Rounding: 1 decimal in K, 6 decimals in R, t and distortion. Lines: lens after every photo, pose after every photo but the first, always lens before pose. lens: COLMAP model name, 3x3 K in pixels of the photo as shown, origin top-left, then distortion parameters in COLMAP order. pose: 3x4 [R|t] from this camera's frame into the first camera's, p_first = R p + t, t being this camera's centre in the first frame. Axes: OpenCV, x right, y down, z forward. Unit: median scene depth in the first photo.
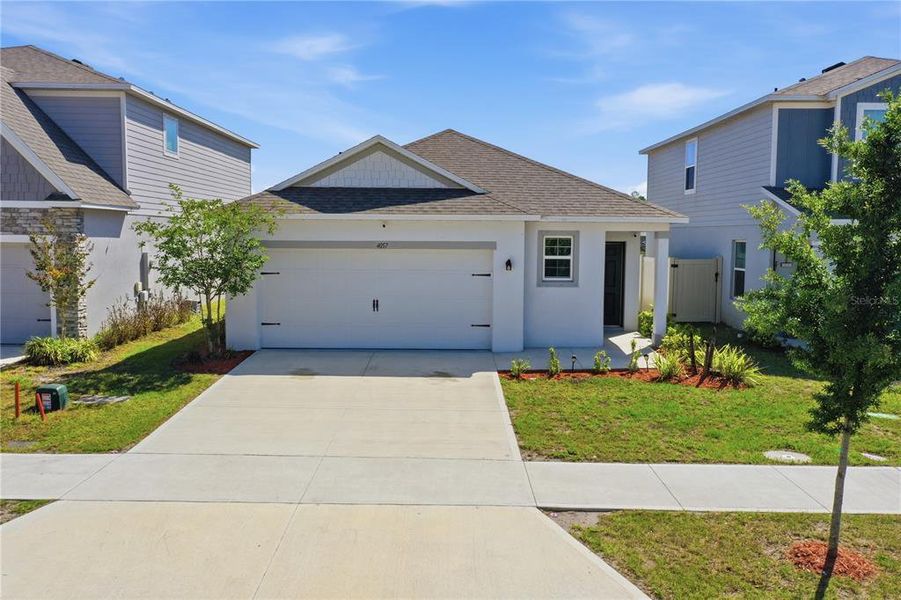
lens RADIAL K [[710.9, 0, 429.3], [0, 710.9, 310.0], [0, 0, 1]] dist [-0.000052, 0.008204]
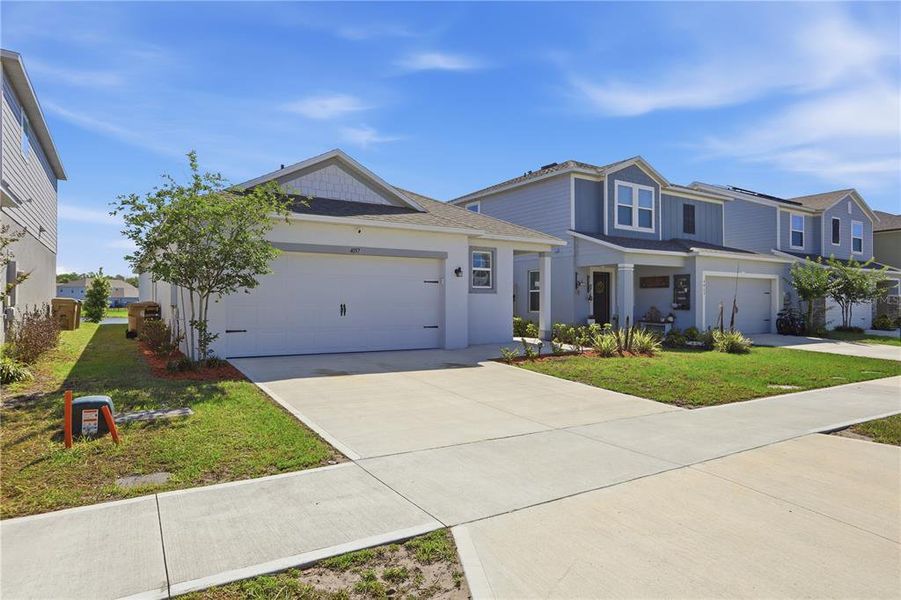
lens RADIAL K [[530.5, 0, 442.4], [0, 530.5, 299.1], [0, 0, 1]] dist [-0.026200, 0.013611]
pose [[0.849924, -0.000621, 0.526905, -0.353292], [0.055139, 0.994614, -0.087770, 0.052330], [-0.524012, 0.103651, 0.845380, 0.277940]]
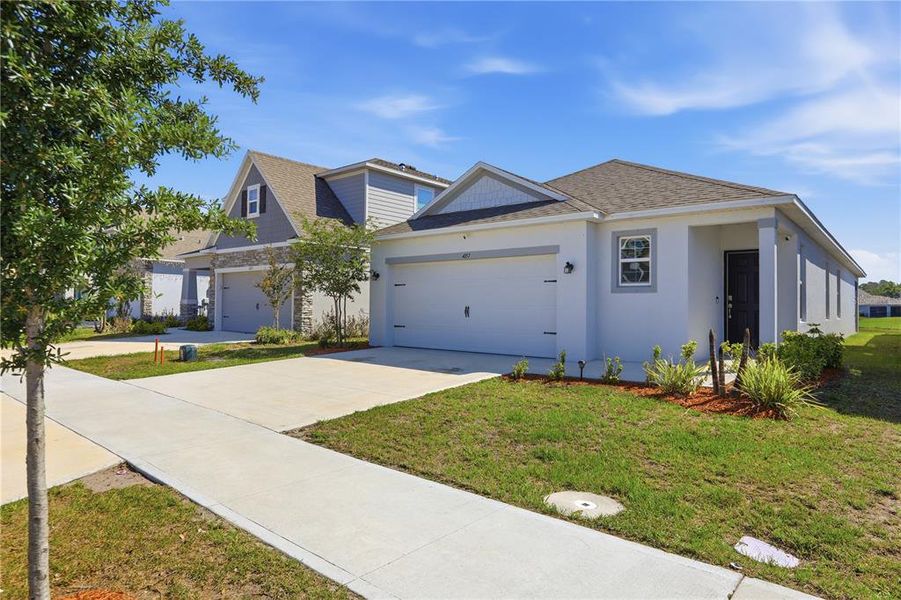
lens RADIAL K [[530.5, 0, 446.7], [0, 530.5, 298.7], [0, 0, 1]] dist [-0.026200, 0.013611]
pose [[0.757777, -0.009600, -0.652443, 0.434383], [-0.070140, 0.992900, -0.096072, 0.054138], [0.648733, 0.118563, 0.751724, 0.358429]]
